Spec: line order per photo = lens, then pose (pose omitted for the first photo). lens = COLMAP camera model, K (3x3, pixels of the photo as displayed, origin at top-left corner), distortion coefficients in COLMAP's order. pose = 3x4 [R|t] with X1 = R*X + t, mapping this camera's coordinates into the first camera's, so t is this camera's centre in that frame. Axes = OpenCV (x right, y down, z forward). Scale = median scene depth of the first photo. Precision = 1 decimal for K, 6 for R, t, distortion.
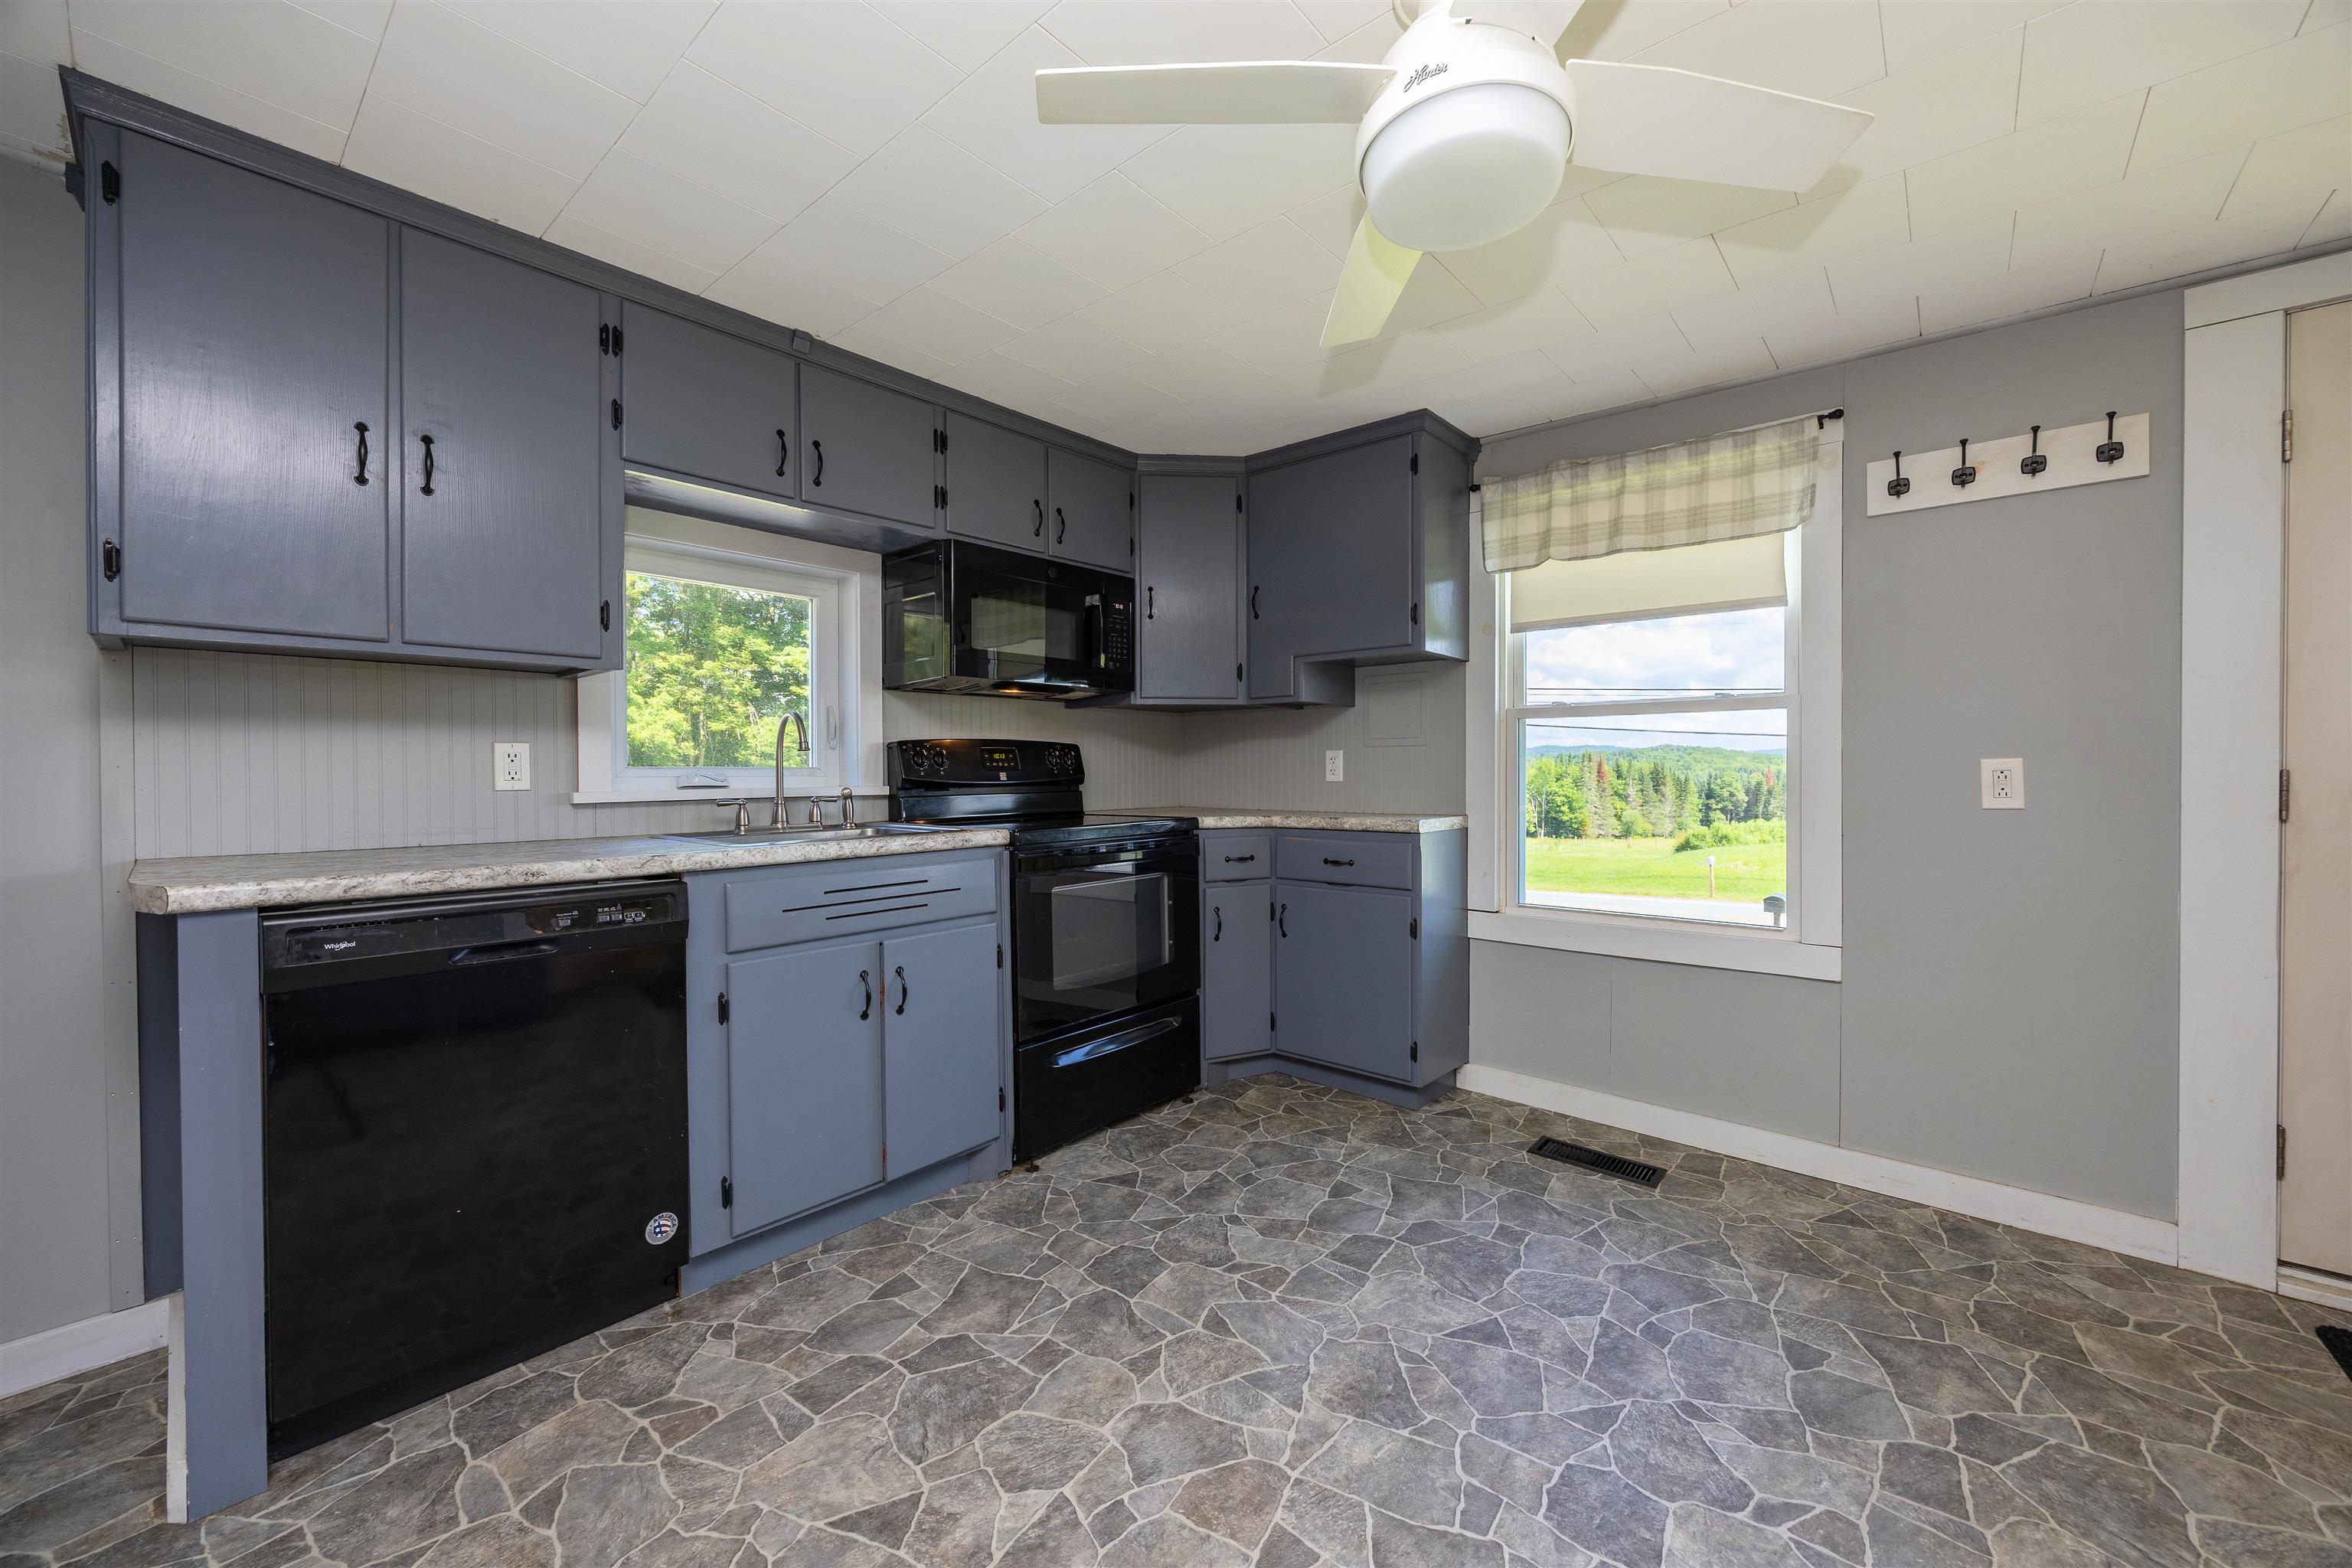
lens RADIAL K [[900.2, 0, 1202.7], [0, 900.2, 775.6], [0, 0, 1]] dist [-0.004746, 0.000052]
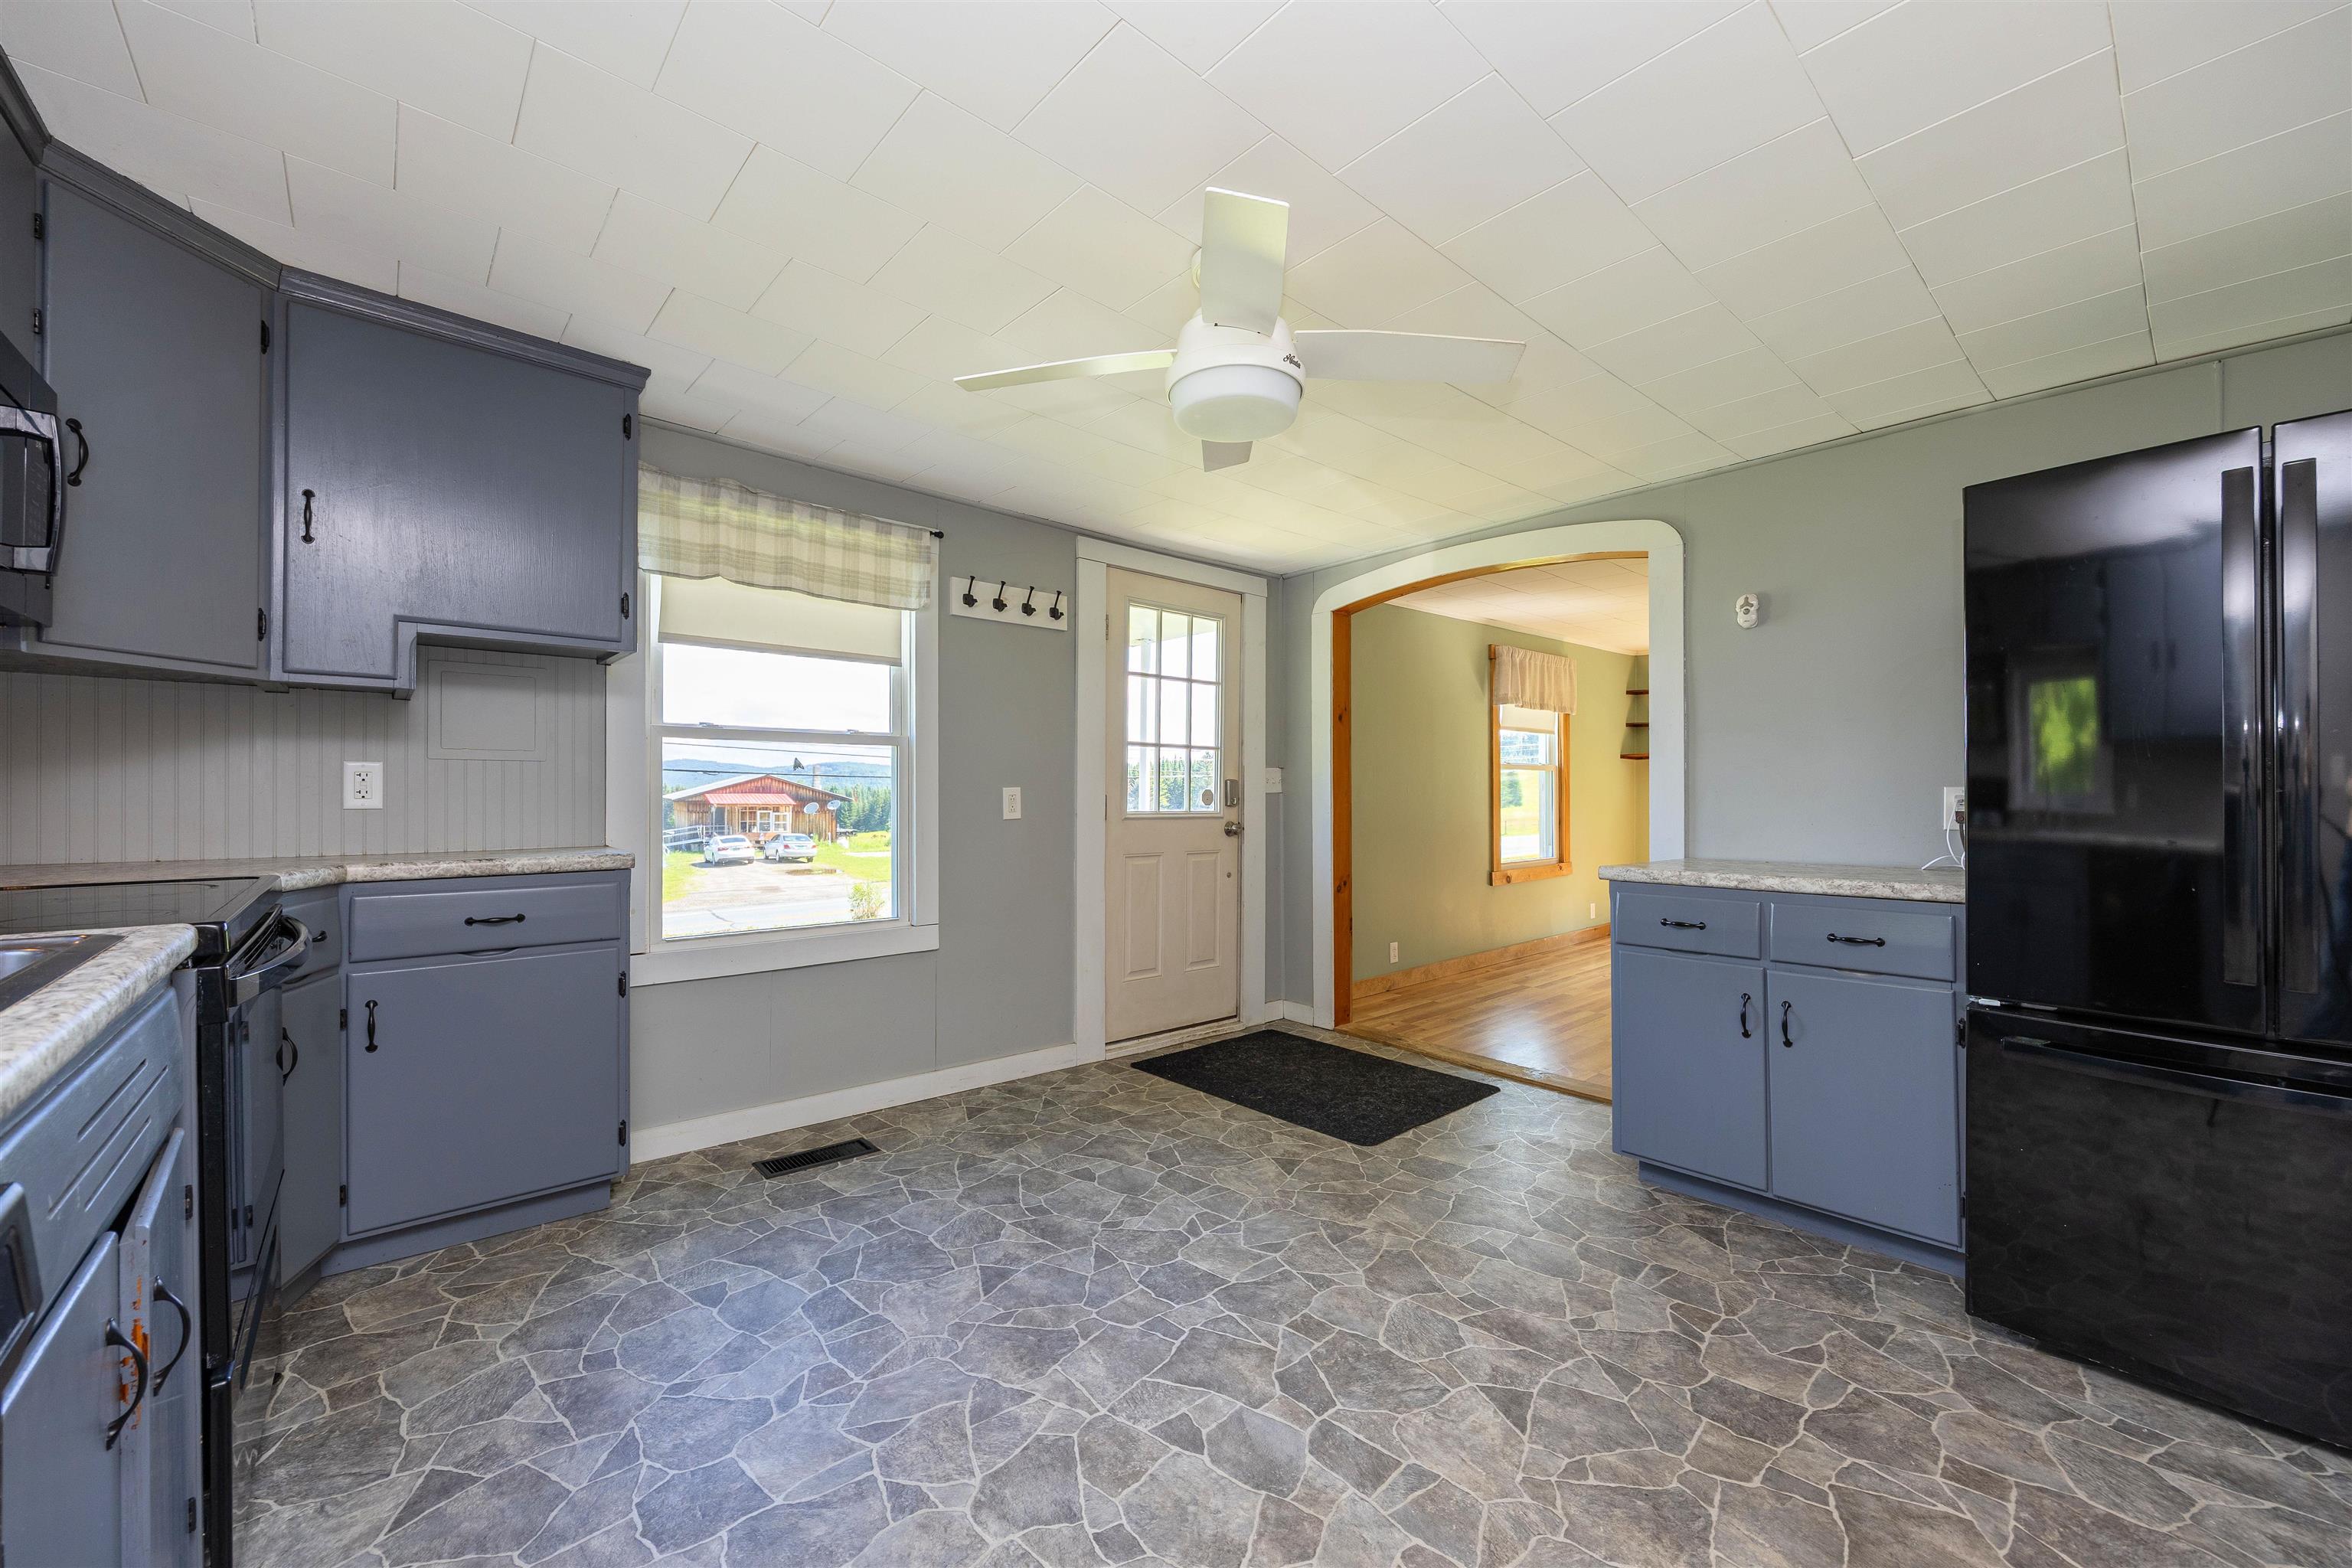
lens RADIAL K [[899.5, 0, 1190.0], [0, 899.5, 798.0], [0, 0, 1]] dist [-0.002658, -0.000633]
pose [[0.142532, -0.004947, 0.989778, -0.602036], [-0.001543, 0.999985, 0.005220, -0.009474], [-0.989789, -0.002271, 0.142522, 0.428855]]
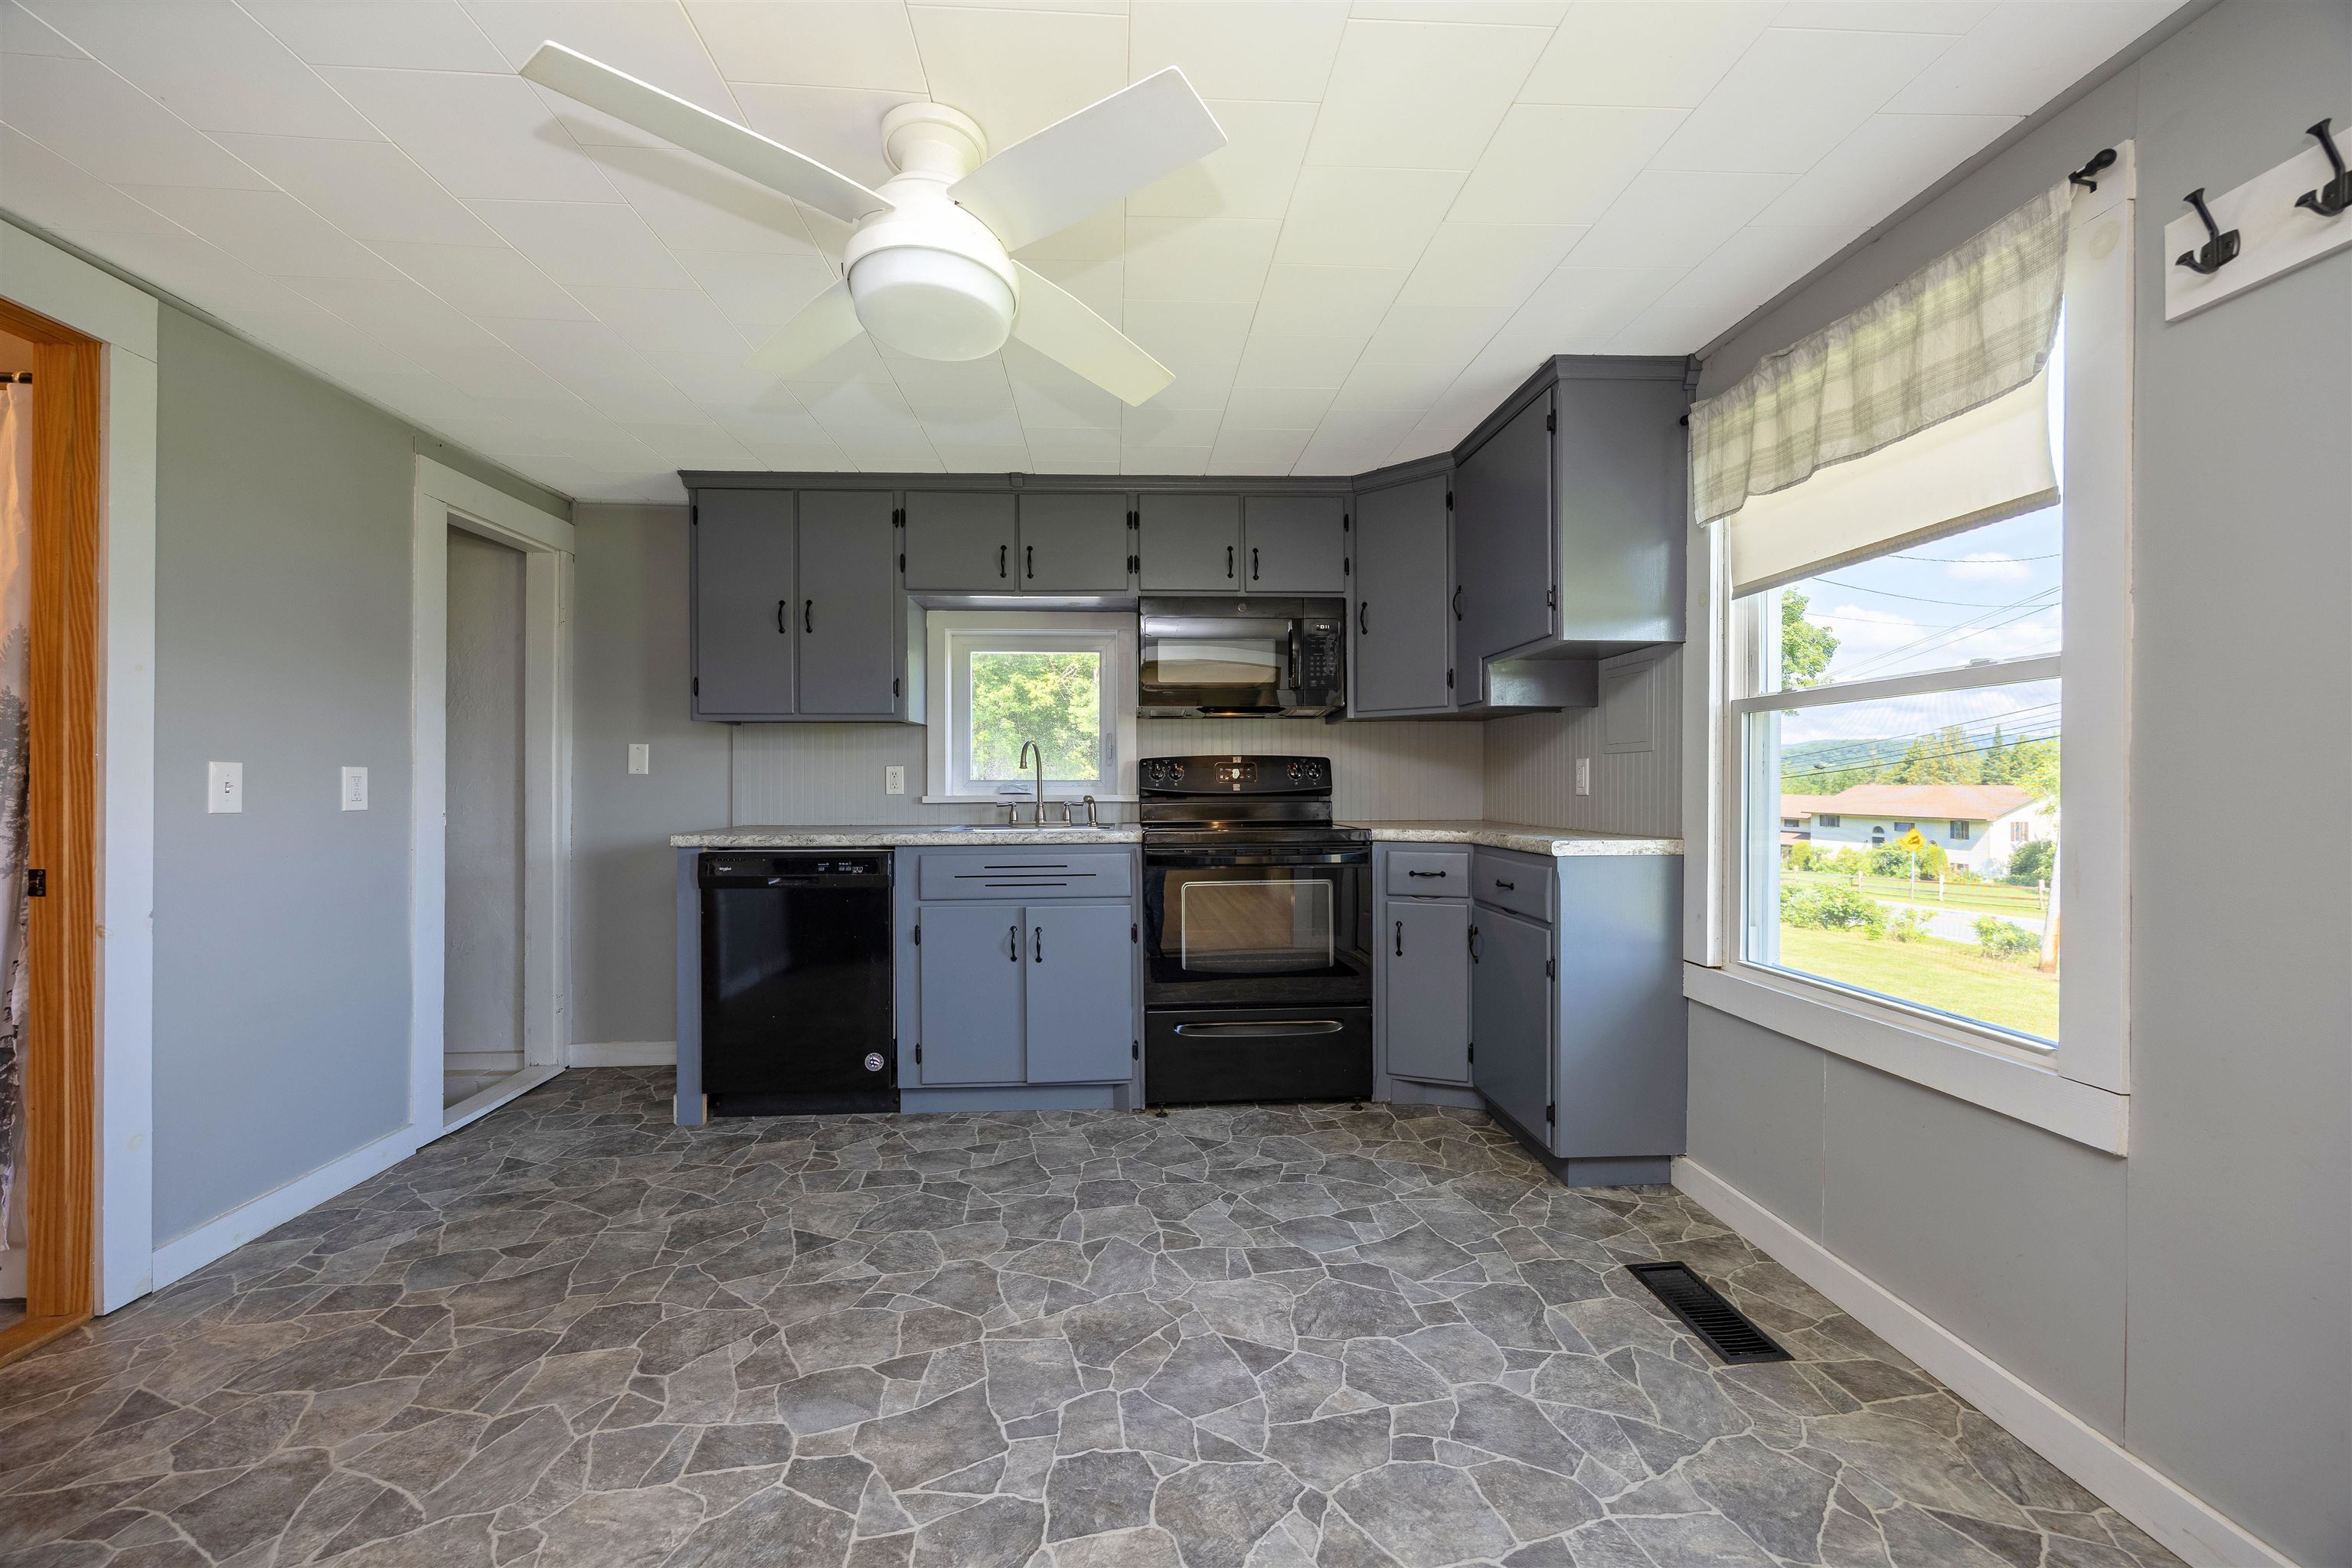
lens RADIAL K [[900.2, 0, 1187.3], [0, 900.2, 787.3], [0, 0, 1]] dist [-0.004746, 0.000052]
pose [[0.700956, 0.003571, -0.713196, 0.709052], [-0.004844, 0.999988, 0.000246, 0.000069], [0.713188, 0.003283, 0.700965, 0.187260]]
